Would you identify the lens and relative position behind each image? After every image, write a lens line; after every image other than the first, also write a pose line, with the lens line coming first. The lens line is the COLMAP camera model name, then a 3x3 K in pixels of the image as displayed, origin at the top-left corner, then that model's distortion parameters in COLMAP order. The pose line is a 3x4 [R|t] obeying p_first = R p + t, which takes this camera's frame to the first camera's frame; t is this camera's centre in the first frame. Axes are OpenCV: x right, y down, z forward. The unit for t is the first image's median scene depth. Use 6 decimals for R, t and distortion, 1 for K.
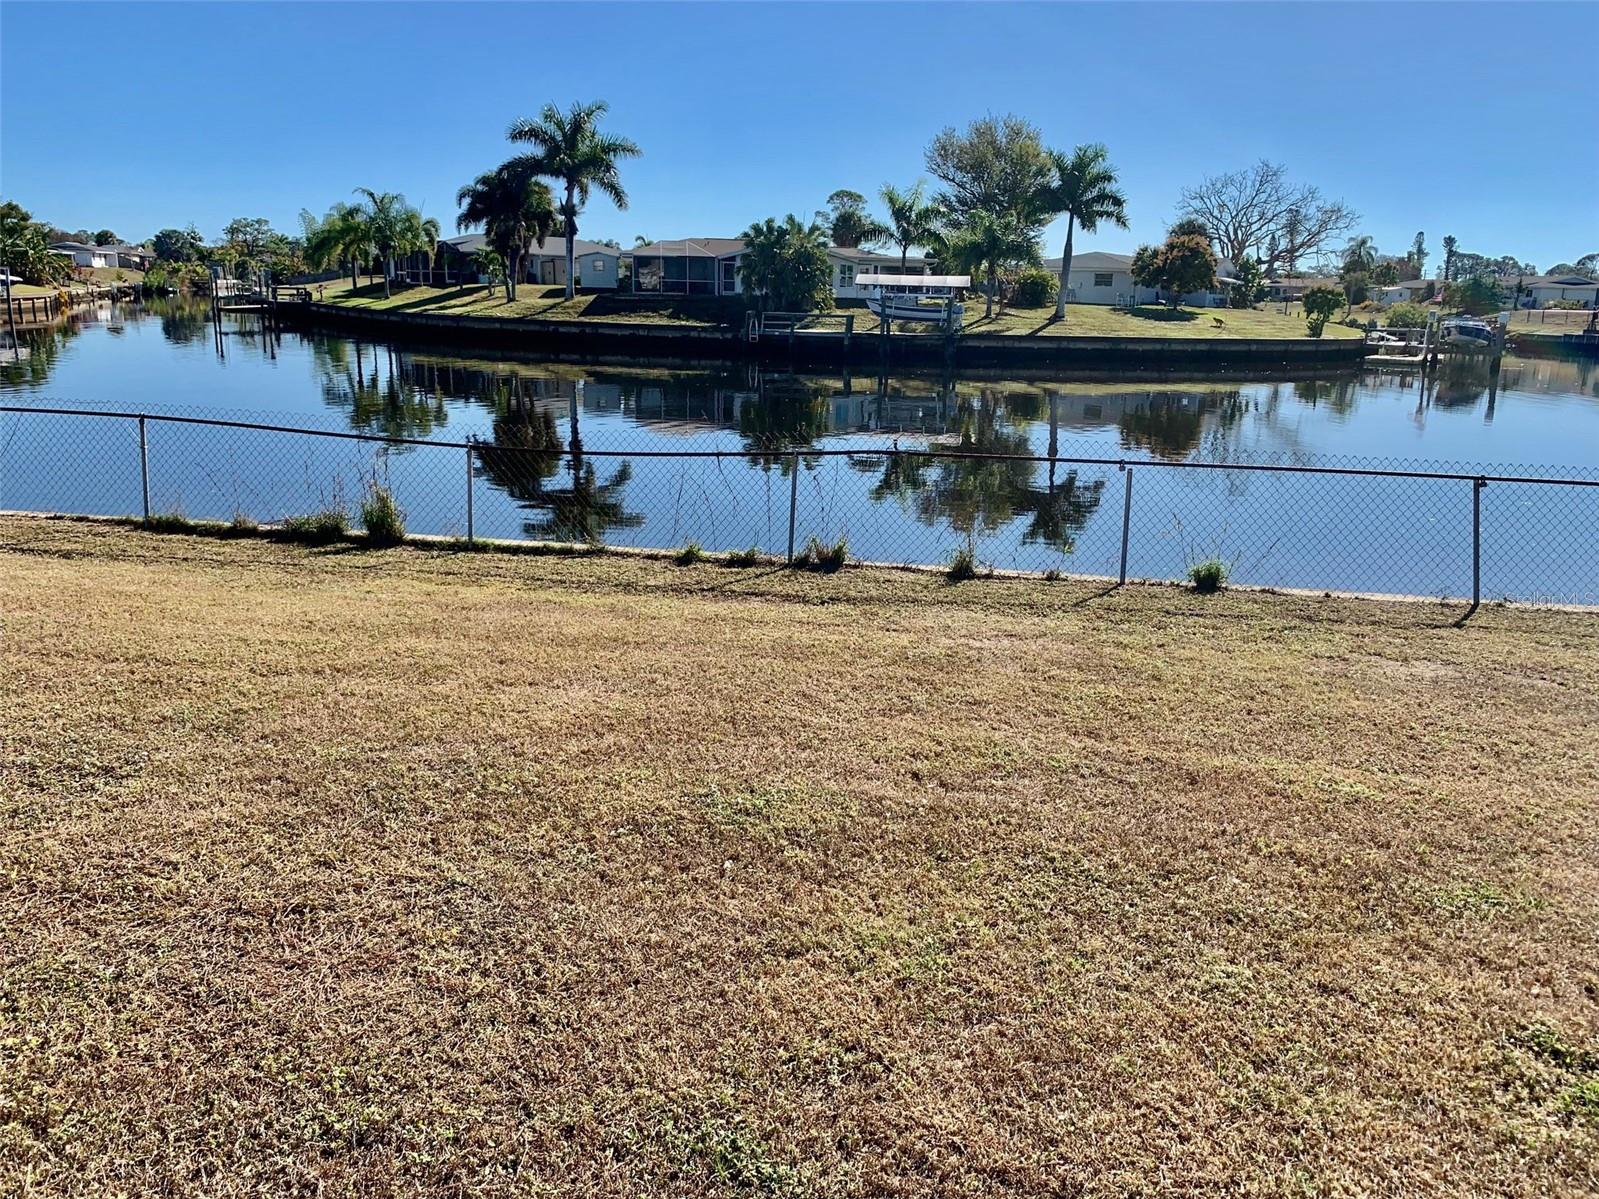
lens RADIAL K [[1218.8, 0, 788.0], [0, 1218.8, 585.4], [0, 0, 1]] dist [0.036652, -0.046012]
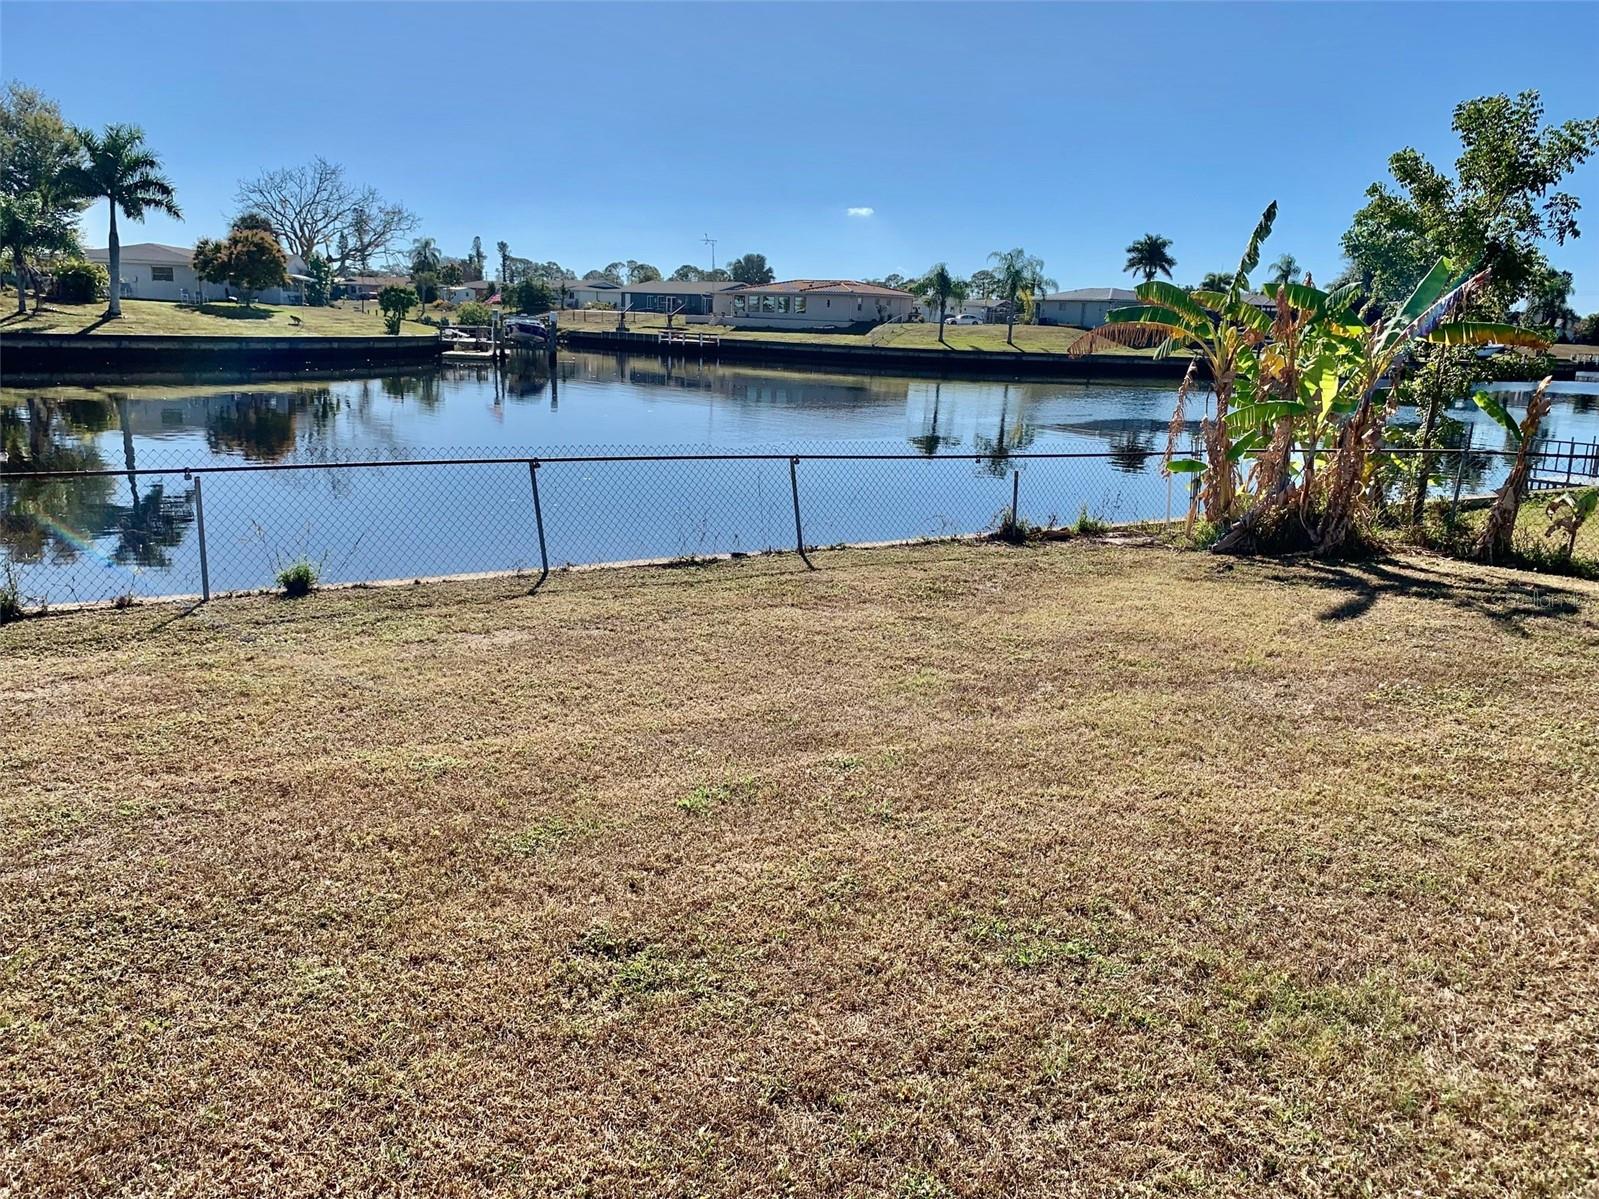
lens RADIAL K [[1218.8, 0, 792.3], [0, 1218.8, 585.7], [0, 0, 1]] dist [0.036652, -0.046012]
pose [[0.762234, -0.140062, 0.631967, 0.026150], [0.138819, 0.988965, 0.051750, 0.001523], [-0.632241, 0.048284, 0.773266, -0.009024]]
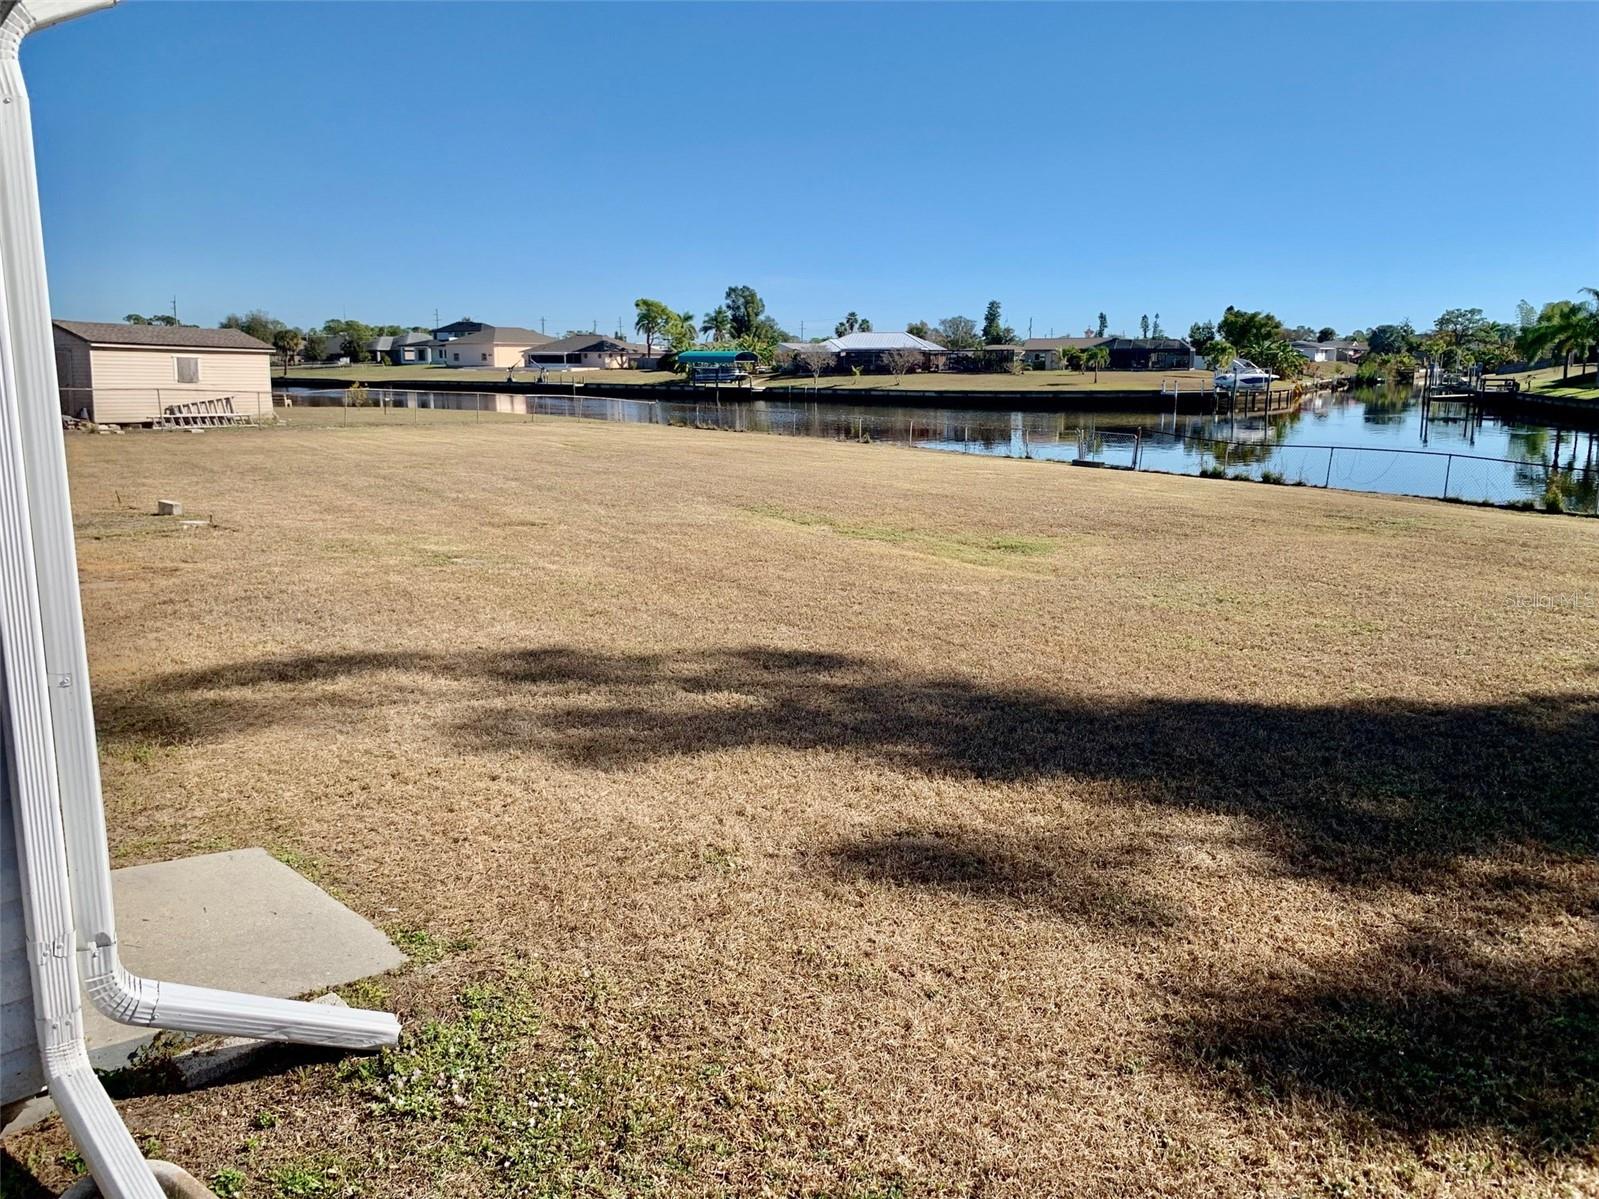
lens RADIAL K [[1218.8, 0, 785.4], [0, 1218.8, 594.4], [0, 0, 1]] dist [0.036652, -0.046012]
pose [[0.629151, 0.117272, -0.768385, 0.709364], [-0.163362, 0.986423, 0.016789, 0.409523], [0.759922, 0.114962, 0.639767, -2.000641]]
